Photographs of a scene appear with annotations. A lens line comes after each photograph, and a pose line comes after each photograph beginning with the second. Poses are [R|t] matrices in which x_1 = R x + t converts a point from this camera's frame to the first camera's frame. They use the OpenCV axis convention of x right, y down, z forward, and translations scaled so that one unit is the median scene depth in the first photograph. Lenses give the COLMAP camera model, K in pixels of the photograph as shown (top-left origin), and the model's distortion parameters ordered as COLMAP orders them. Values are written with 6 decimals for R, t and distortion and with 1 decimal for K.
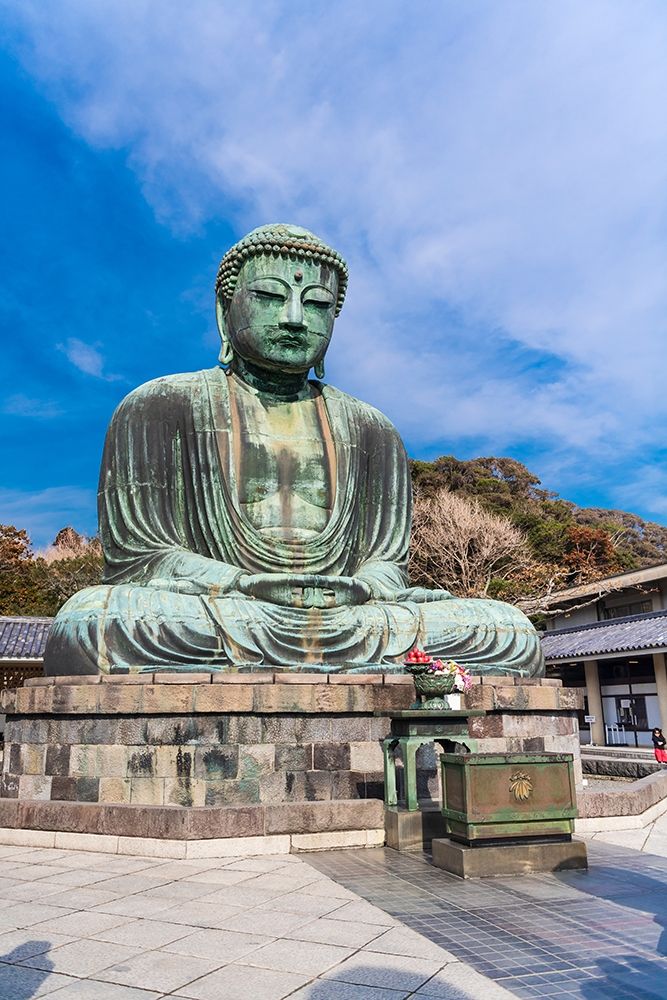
lens RADIAL K [[753.5, 0, 333.5], [0, 753.5, 500.0], [0, 0, 1]] dist [-0.003124, -0.000865]
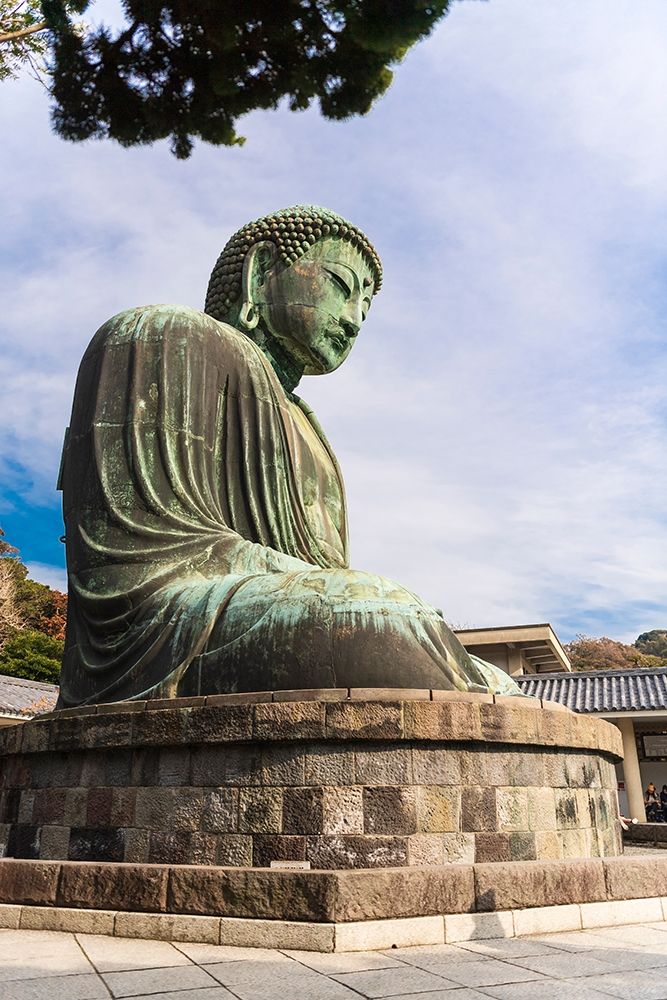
lens RADIAL K [[753.5, 0, 333.5], [0, 753.5, 500.0], [0, 0, 1]] dist [-0.003124, -0.000865]
pose [[0.645867, 0.287792, 0.707129, -0.968337], [-0.213709, 0.957352, -0.194435, 0.219112], [-0.732929, -0.025541, 0.679826, 0.586867]]
